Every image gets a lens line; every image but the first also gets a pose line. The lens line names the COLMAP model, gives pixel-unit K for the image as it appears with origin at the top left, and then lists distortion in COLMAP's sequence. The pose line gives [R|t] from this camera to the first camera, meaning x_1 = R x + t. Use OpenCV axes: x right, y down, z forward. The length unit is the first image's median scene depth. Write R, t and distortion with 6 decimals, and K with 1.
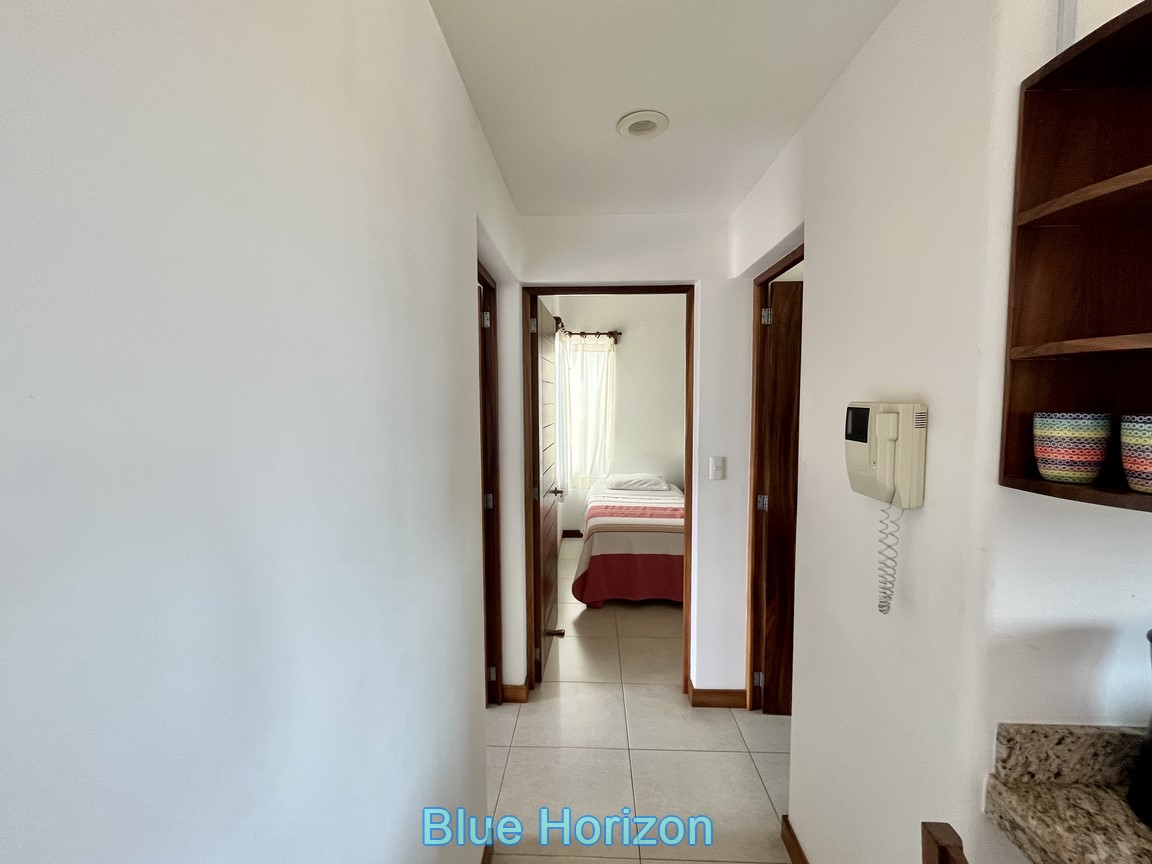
lens RADIAL K [[470.2, 0, 576.0], [0, 470.2, 432.0], [0, 0, 1]] dist [0.000124, -0.000230]
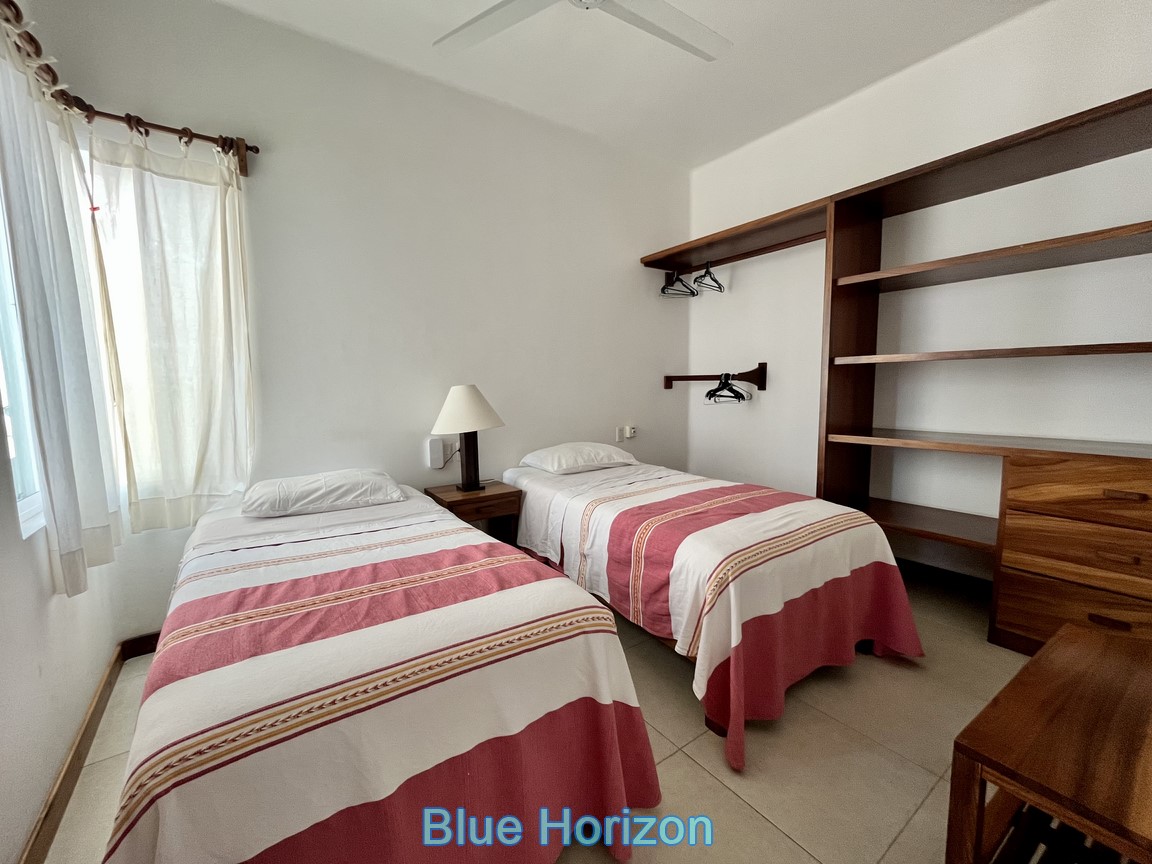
lens RADIAL K [[470.2, 0, 576.0], [0, 470.2, 432.0], [0, 0, 1]] dist [0.000124, -0.000230]
pose [[0.786544, -0.071247, 0.613411, 0.043849], [0.050877, 0.997422, 0.050612, 0.038173], [-0.615435, -0.008600, 0.788140, 0.485551]]
